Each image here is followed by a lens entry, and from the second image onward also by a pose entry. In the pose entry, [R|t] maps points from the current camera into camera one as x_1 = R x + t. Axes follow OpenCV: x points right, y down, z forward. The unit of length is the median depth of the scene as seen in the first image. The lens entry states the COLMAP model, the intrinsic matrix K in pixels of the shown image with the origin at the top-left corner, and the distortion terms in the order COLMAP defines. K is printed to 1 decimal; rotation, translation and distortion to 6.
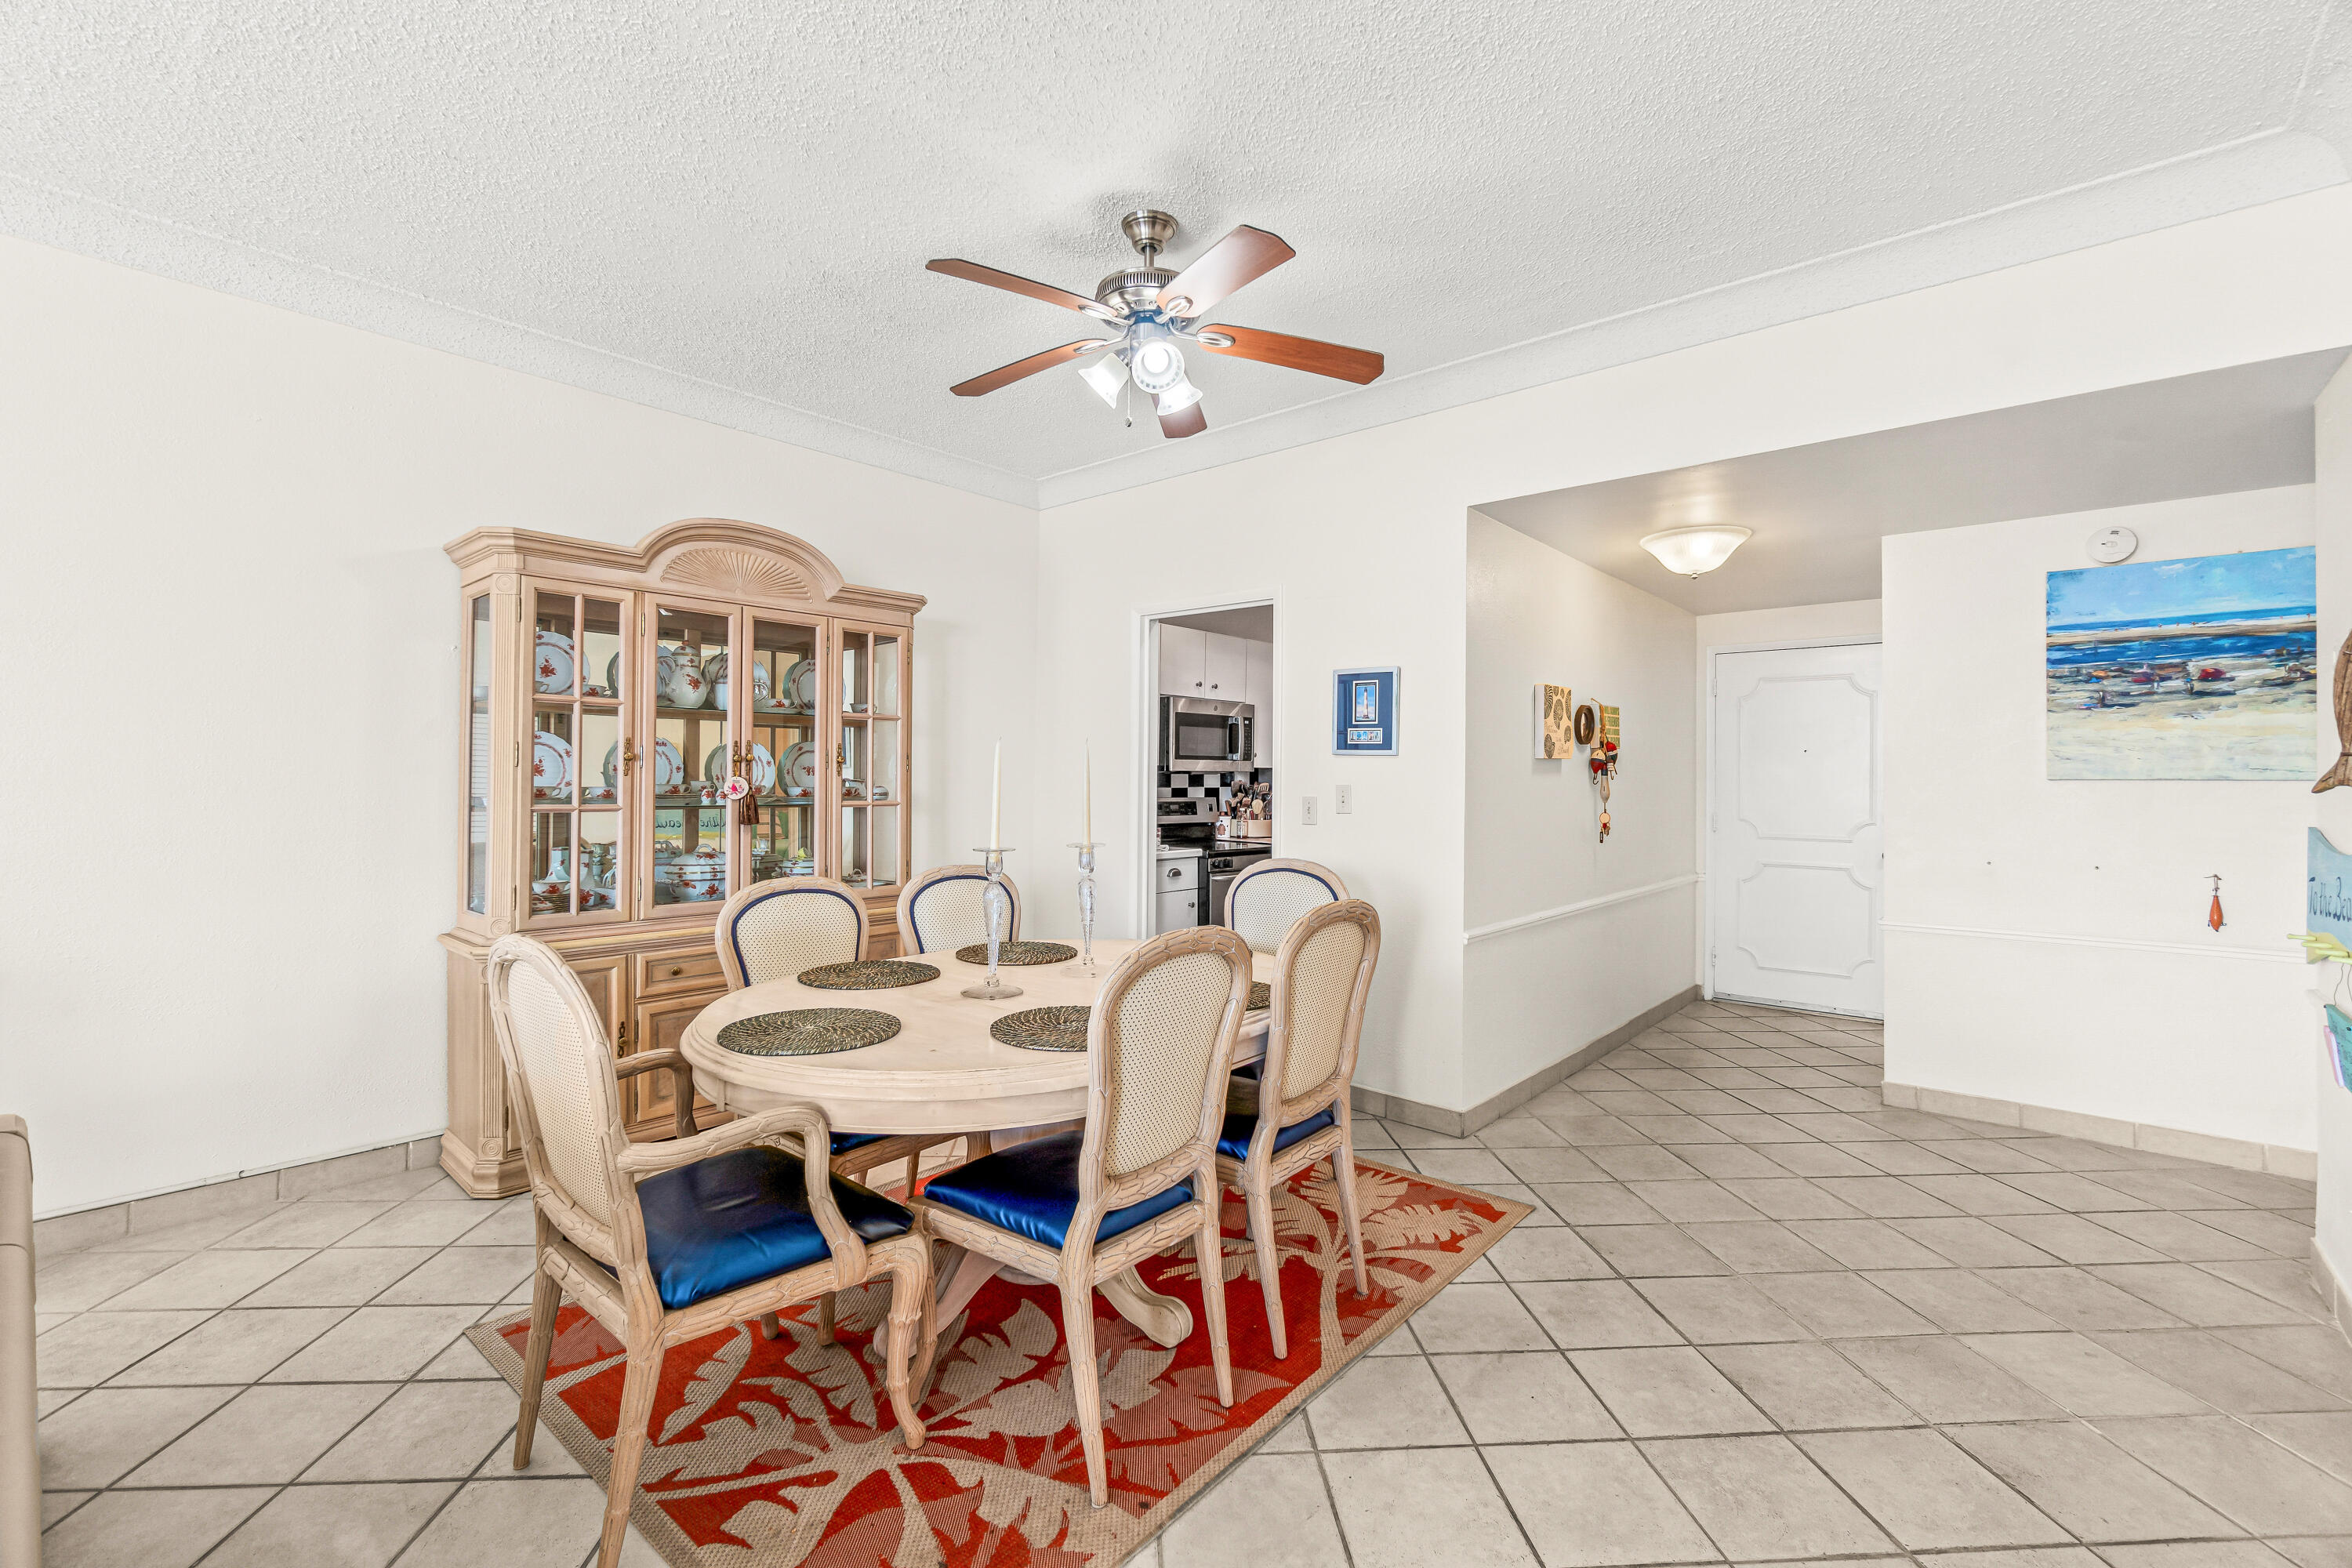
lens RADIAL K [[1005.1, 0, 1173.0], [0, 1005.1, 747.5], [0, 0, 1]] dist [-0.009684, 0.003891]
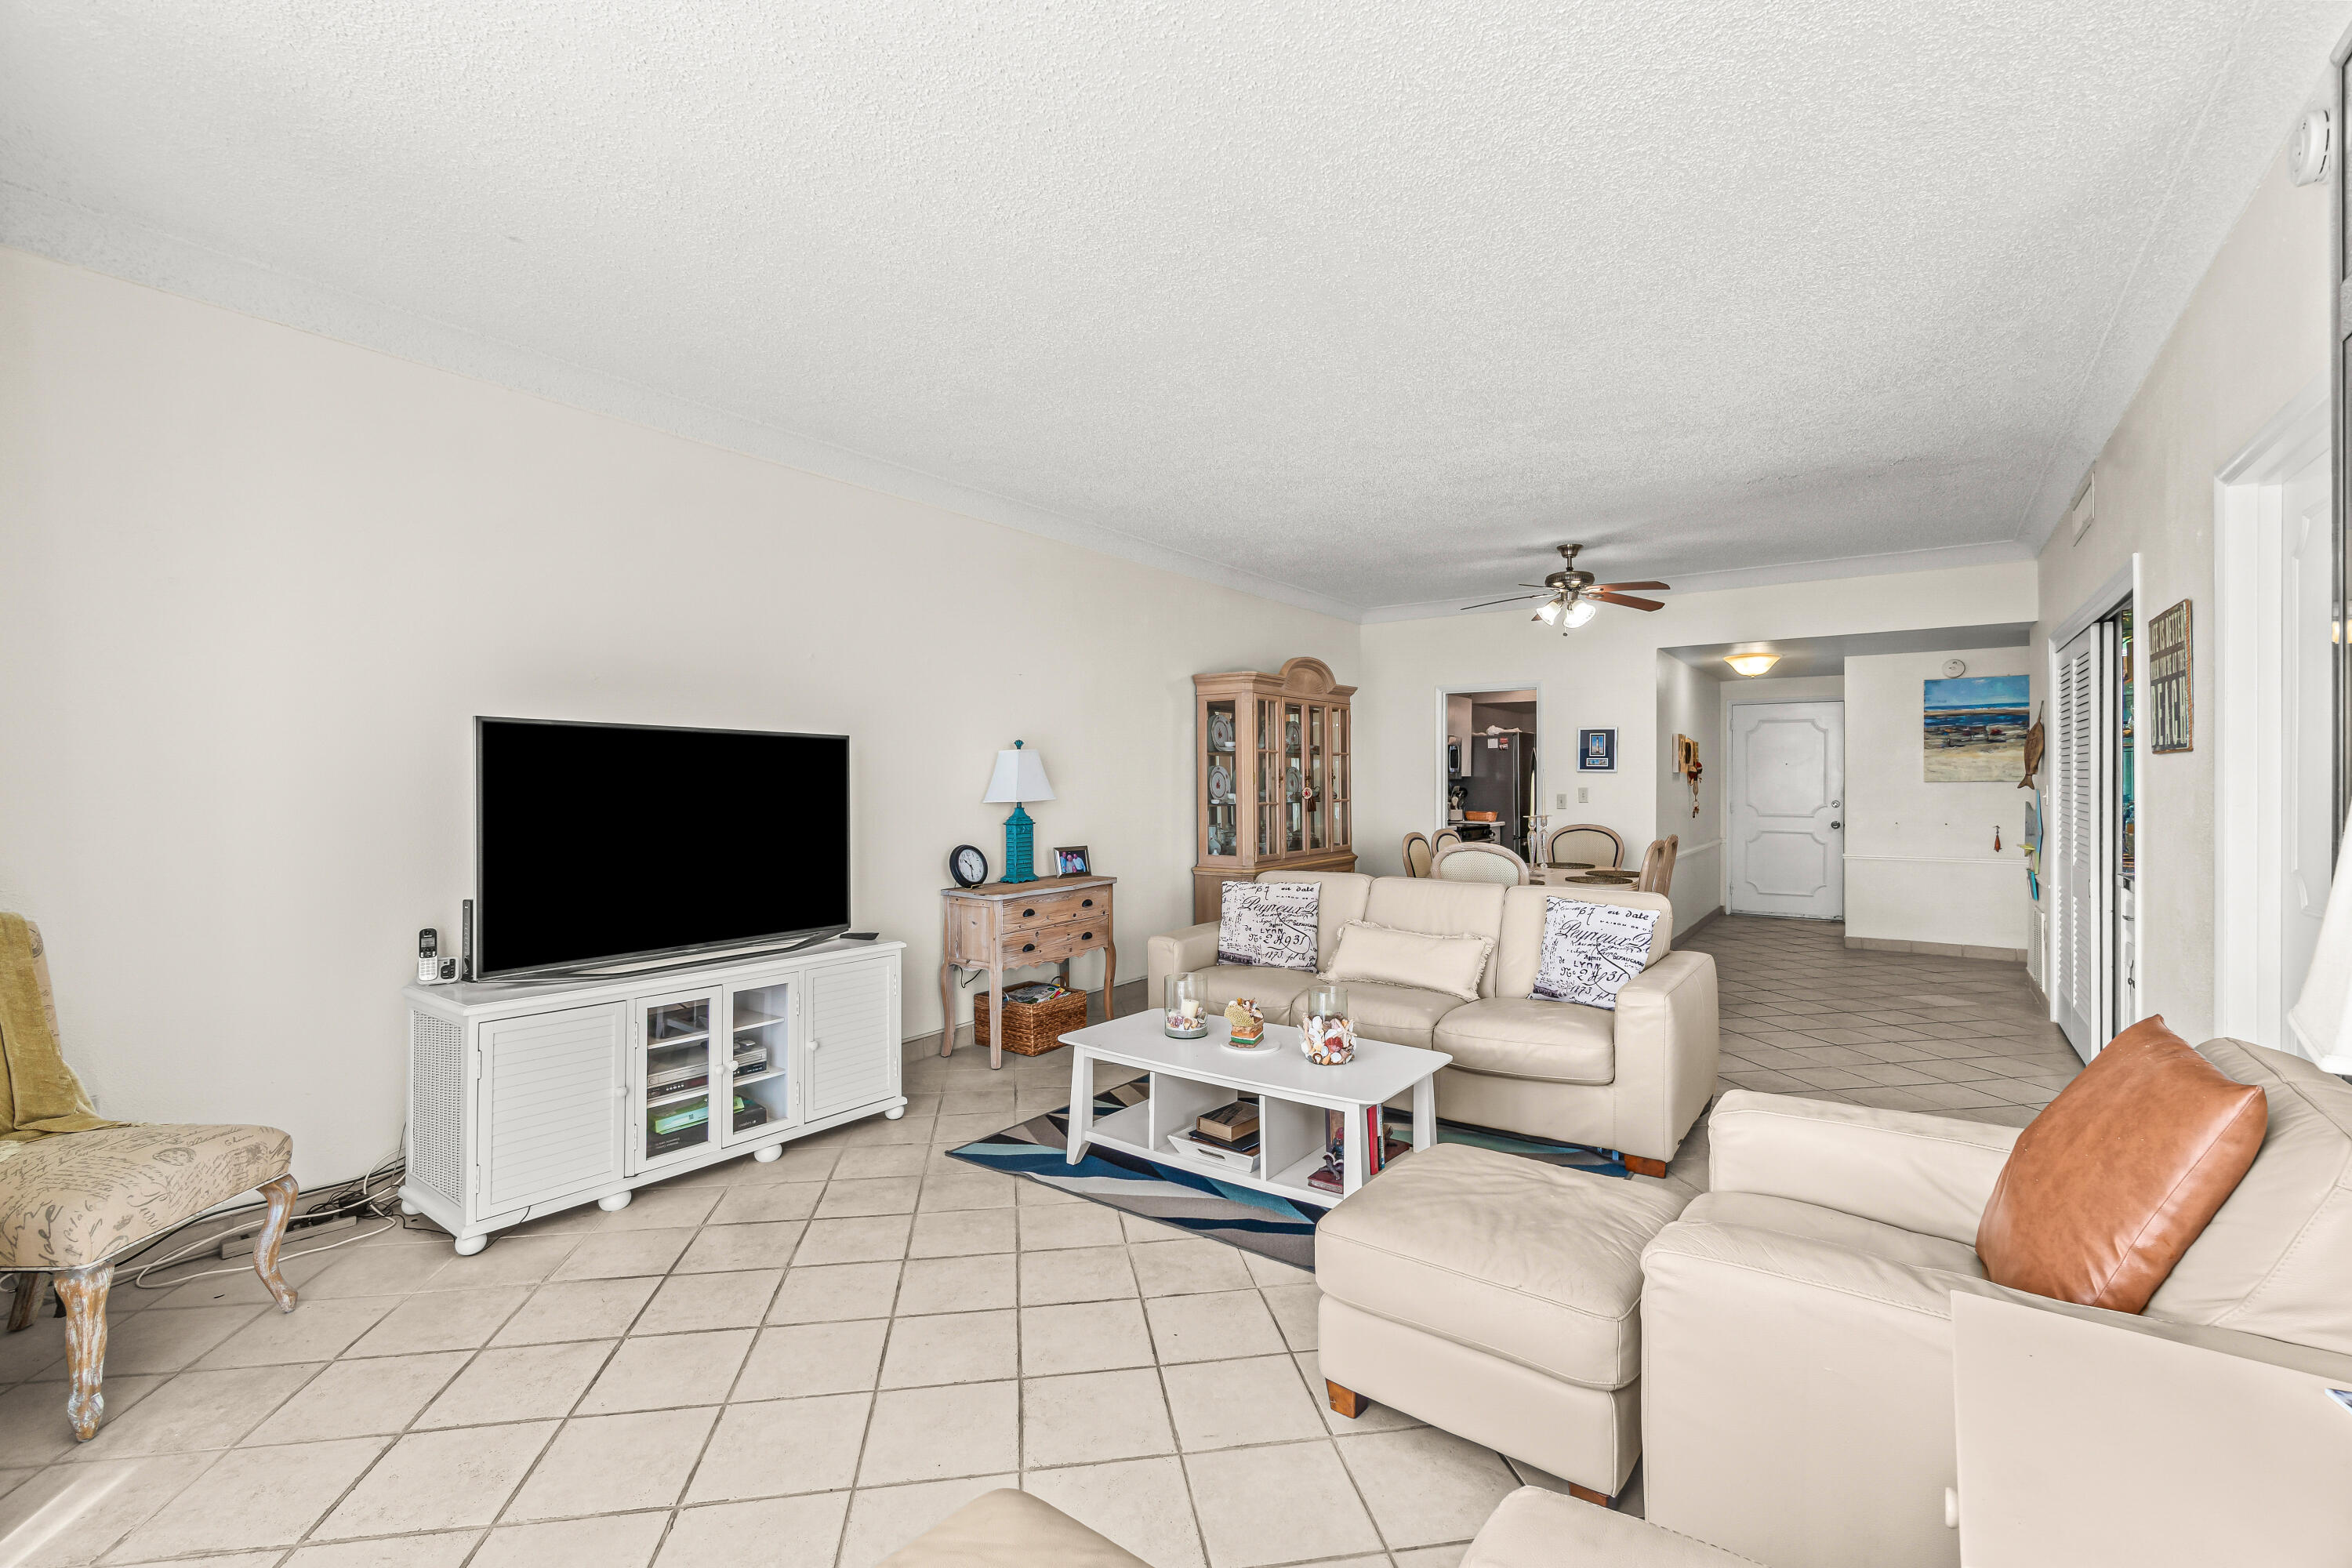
lens RADIAL K [[1019.0, 0, 1157.9], [0, 1019.0, 763.4], [0, 0, 1]] dist [-0.017019, 0.005936]
pose [[0.996481, -0.007838, 0.083450, -0.834628], [0.006563, 0.999858, 0.015543, -0.046193], [-0.083560, -0.014940, 0.996391, -0.902133]]
